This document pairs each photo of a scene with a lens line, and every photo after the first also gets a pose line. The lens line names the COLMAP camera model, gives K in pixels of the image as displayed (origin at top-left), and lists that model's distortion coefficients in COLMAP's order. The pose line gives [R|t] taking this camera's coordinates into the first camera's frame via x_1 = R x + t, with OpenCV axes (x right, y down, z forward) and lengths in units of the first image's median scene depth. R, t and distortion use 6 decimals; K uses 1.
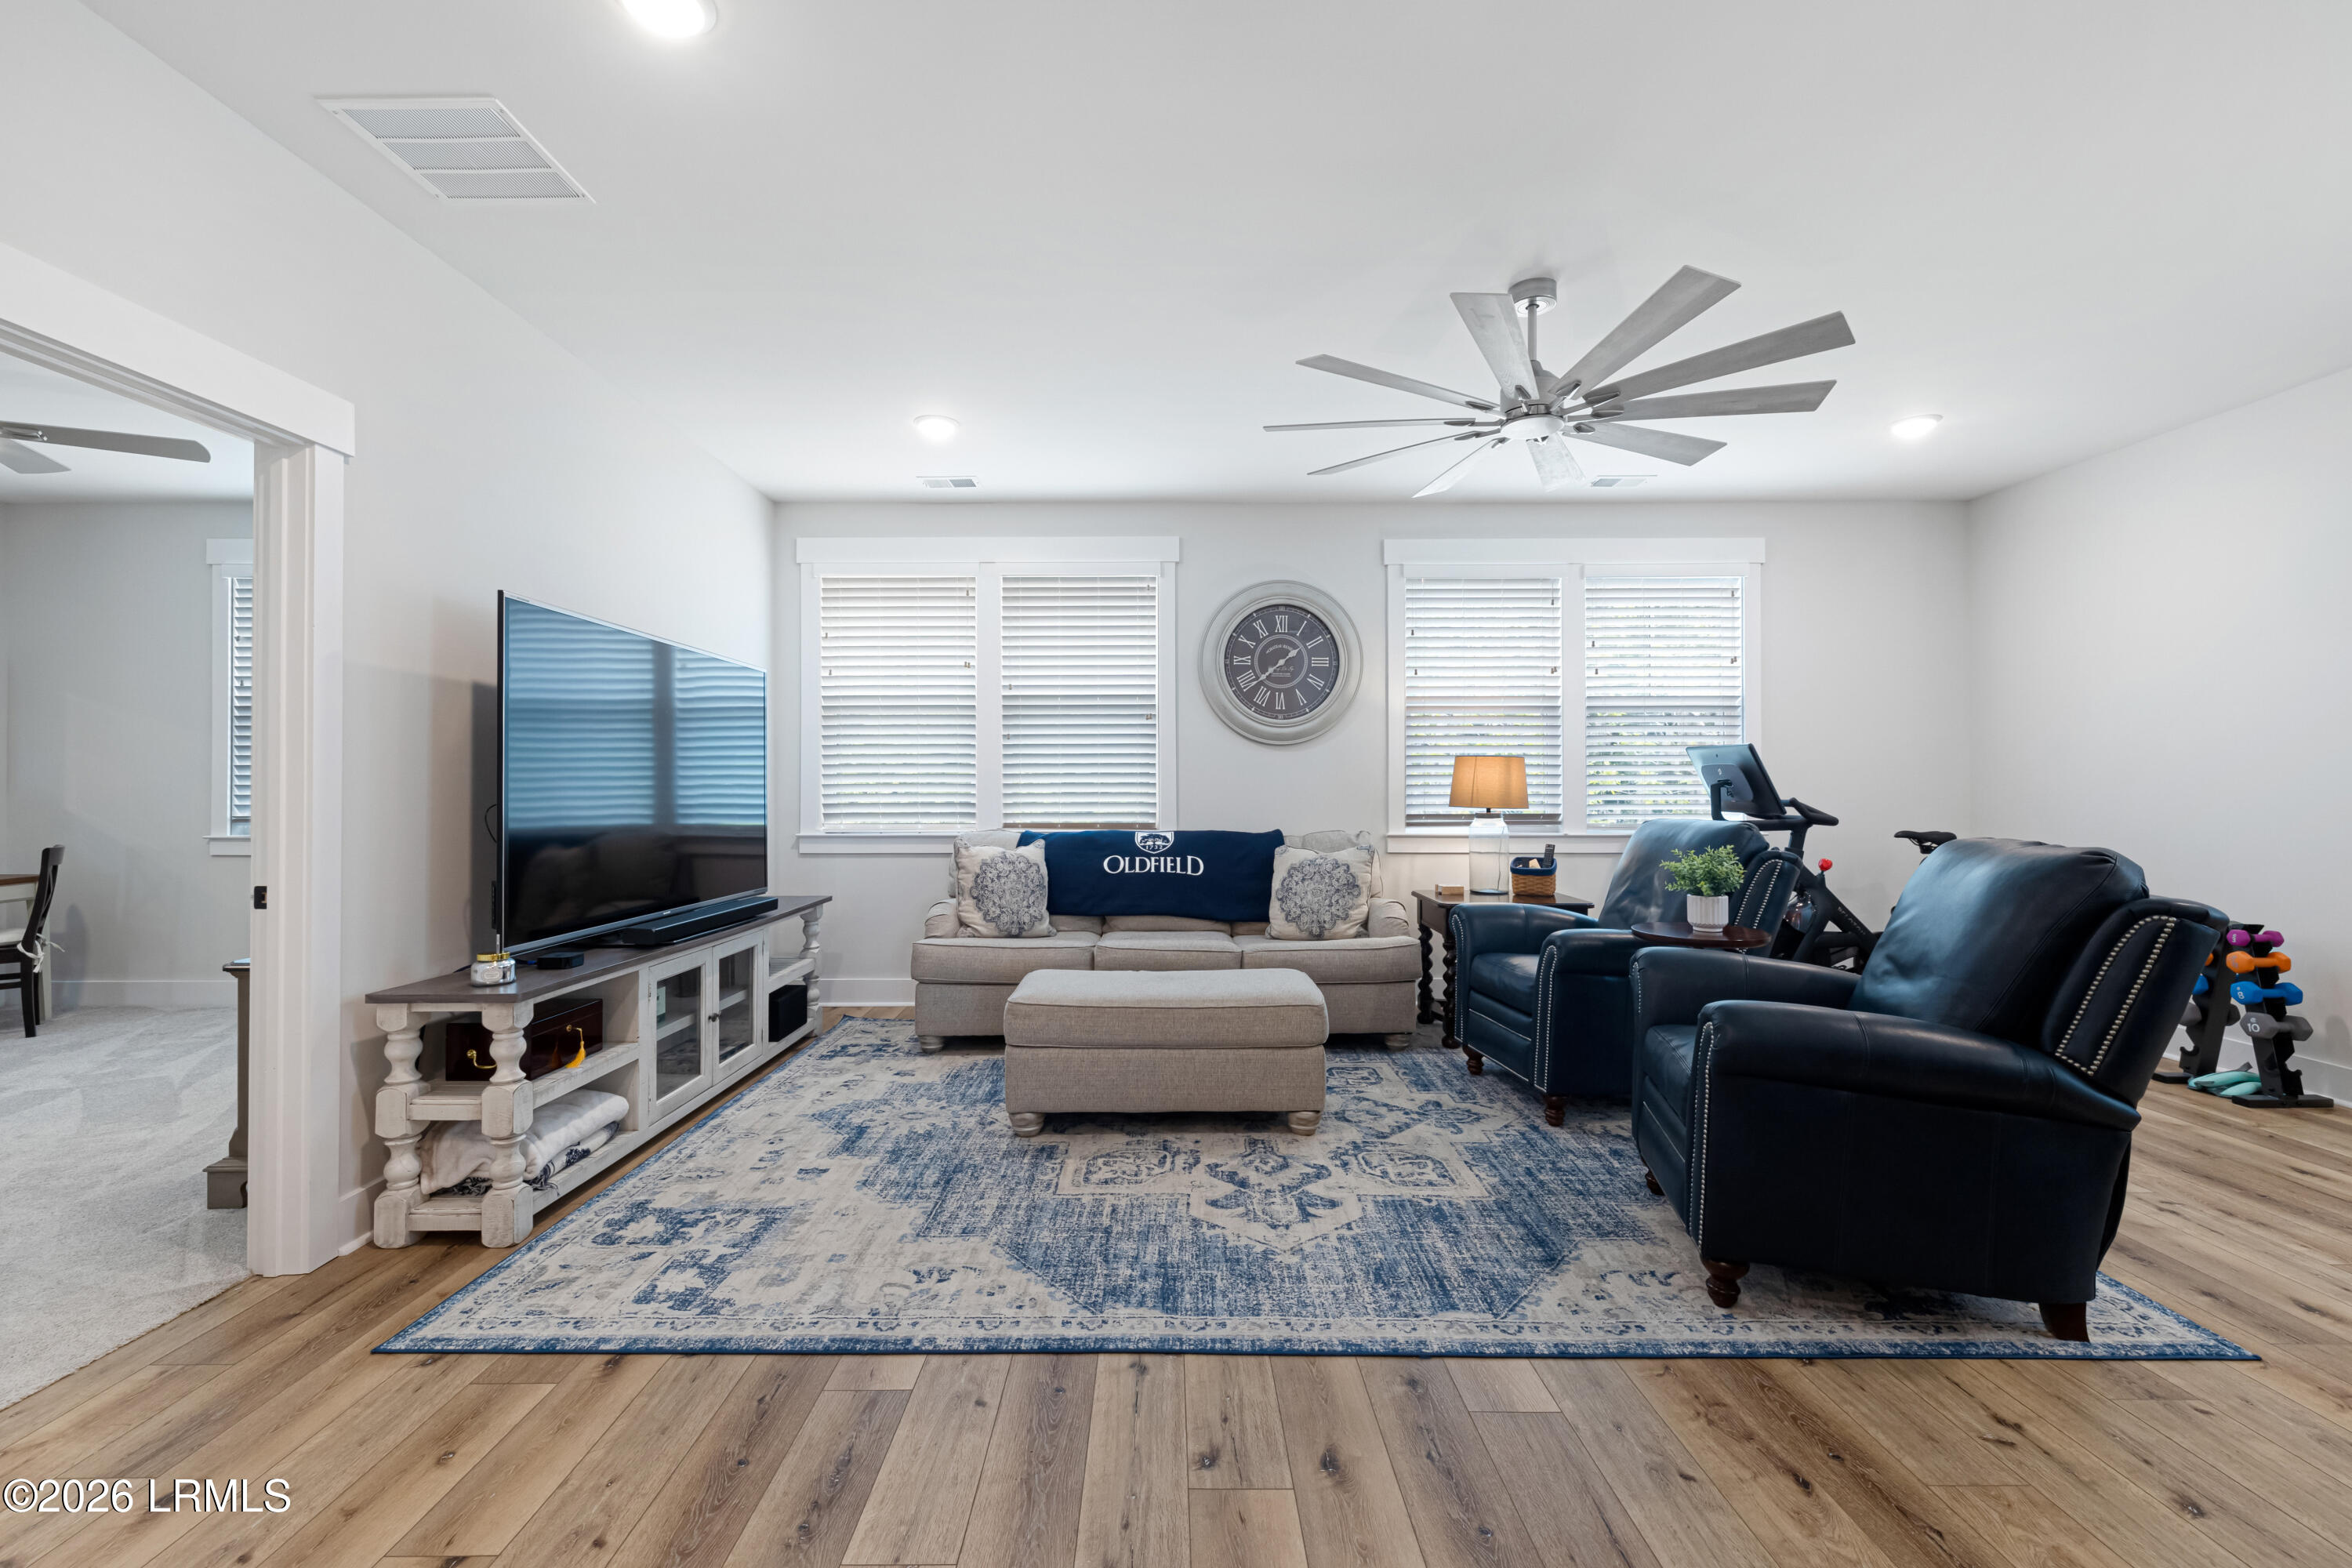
lens RADIAL K [[1002.8, 0, 1174.4], [0, 1002.8, 784.1], [0, 0, 1]] dist [-0.001608, 0.001102]
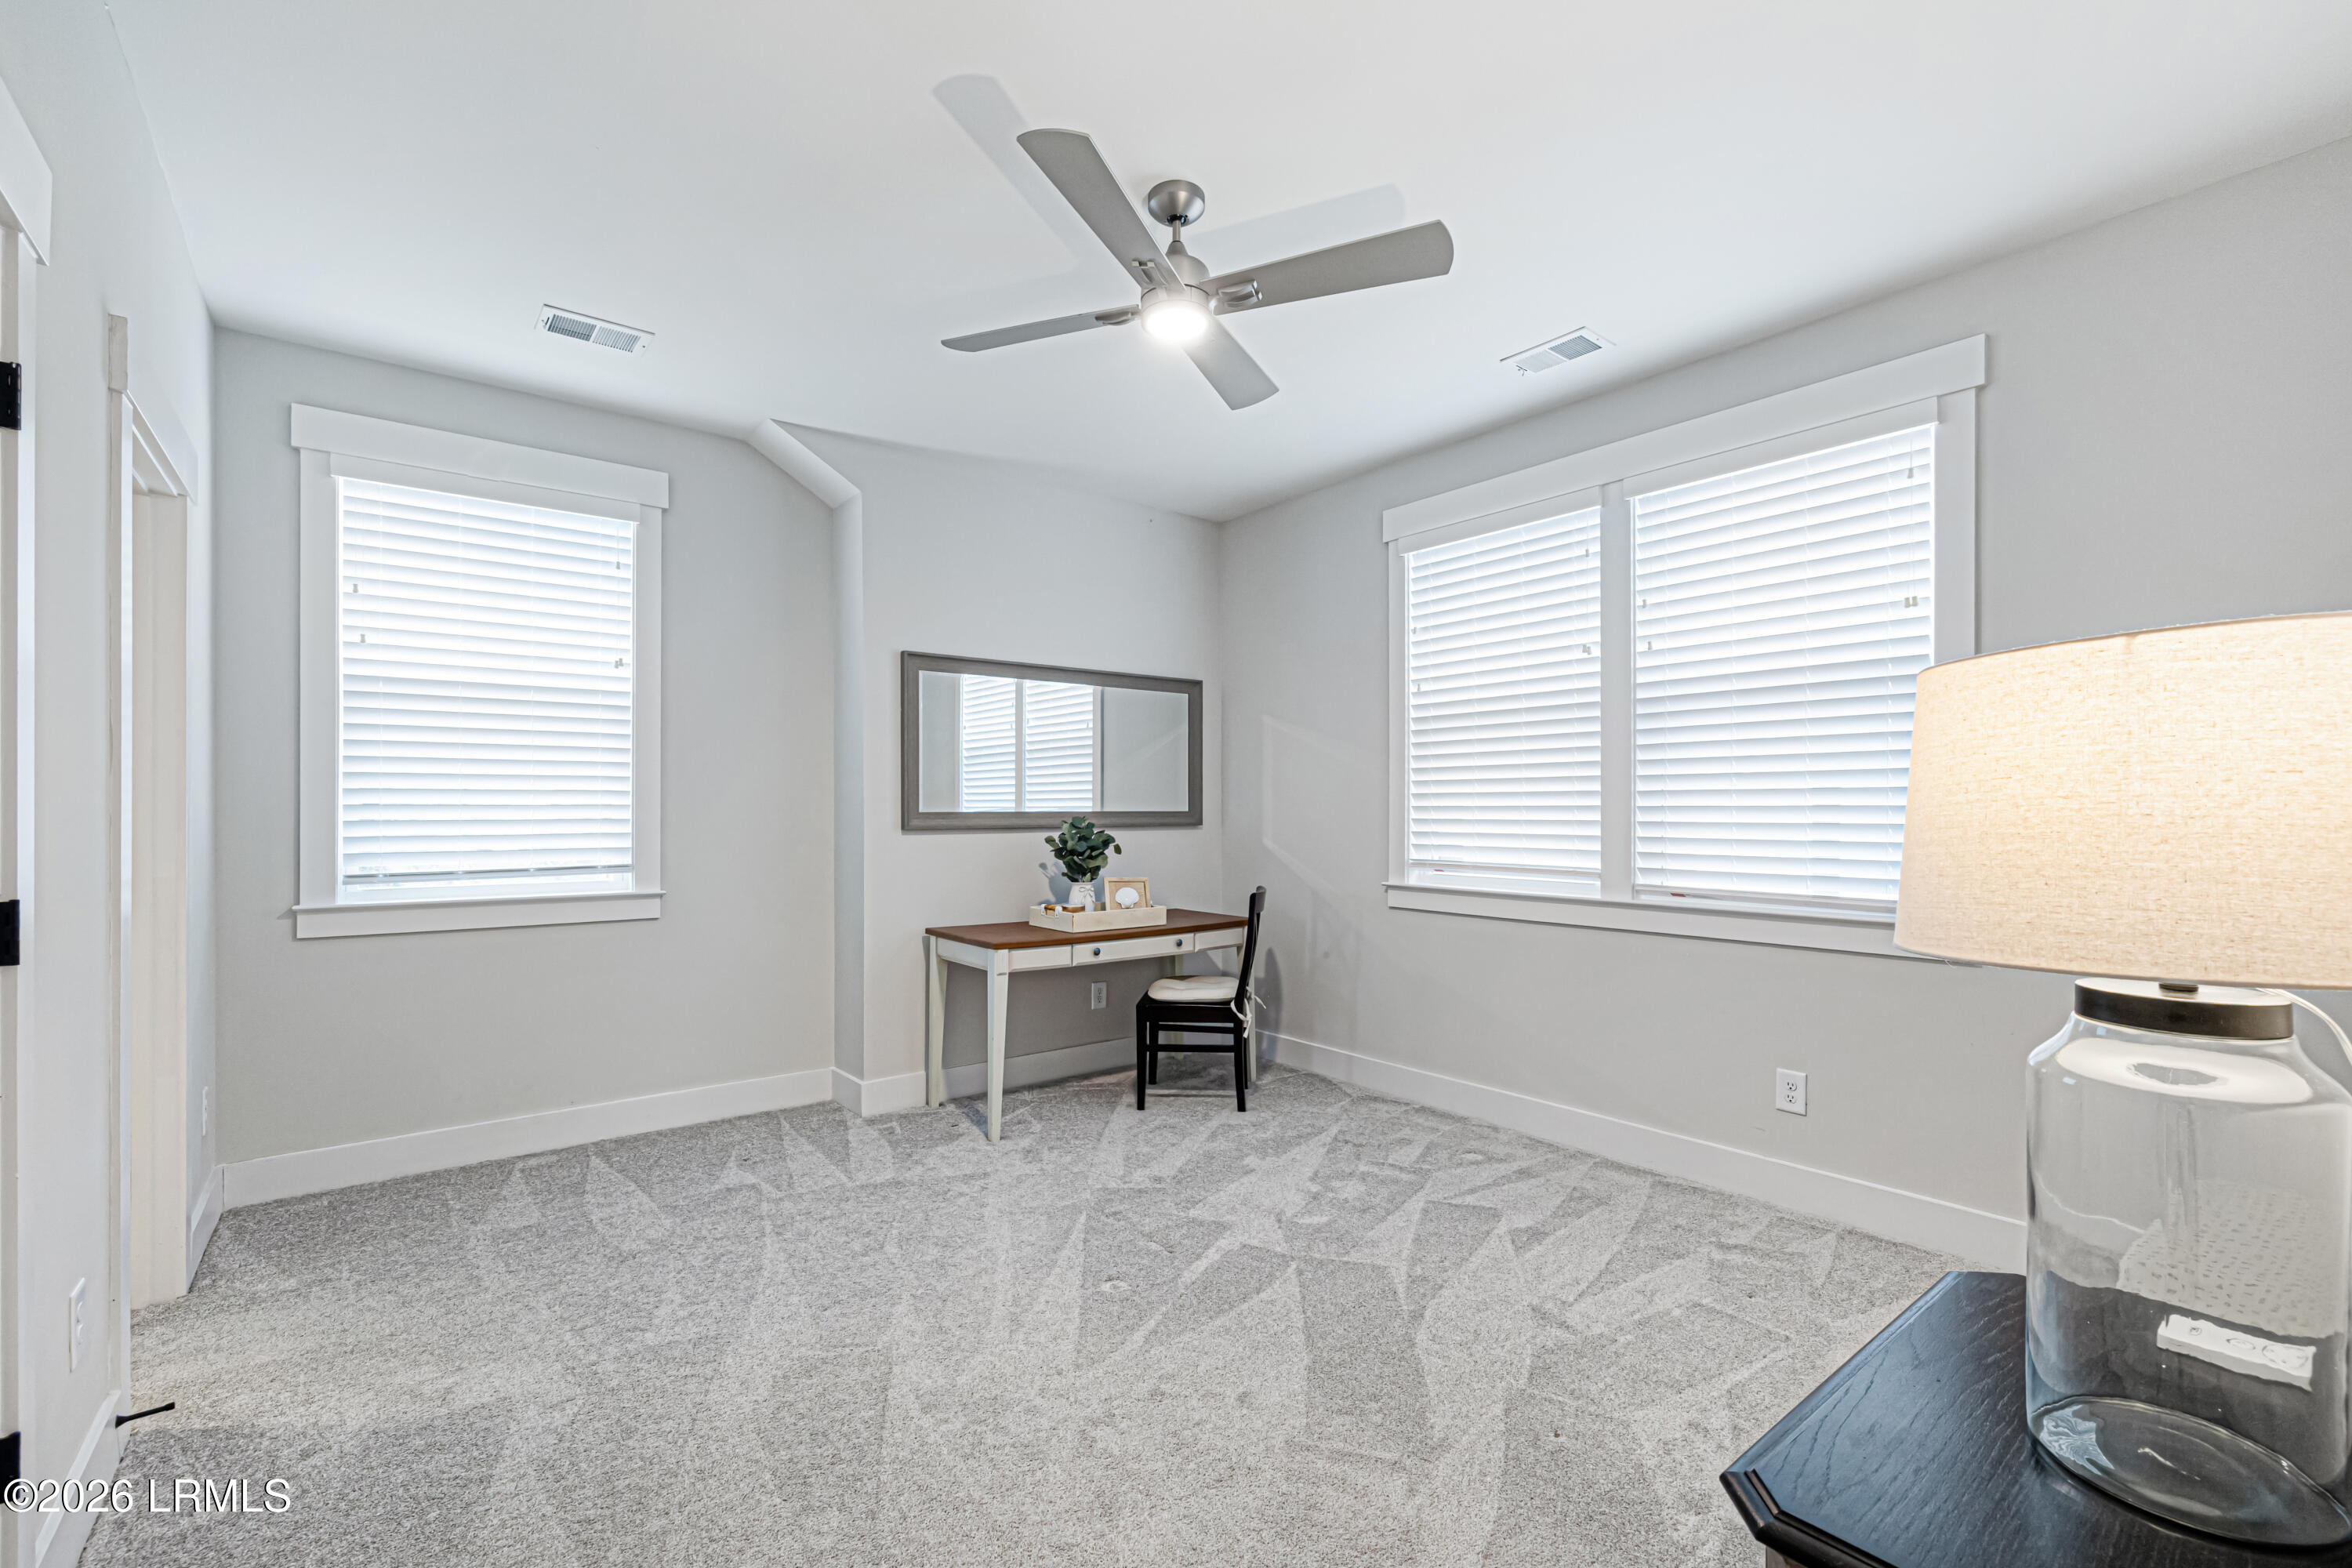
lens RADIAL K [[1002.8, 0, 1175.7], [0, 1002.8, 799.6], [0, 0, 1]] dist [-0.001608, 0.001102]
pose [[0.618692, -0.003656, -0.785625, -0.486993], [-0.002133, 0.999978, -0.006332, -0.008286], [0.785631, 0.005593, 0.618670, 0.412307]]
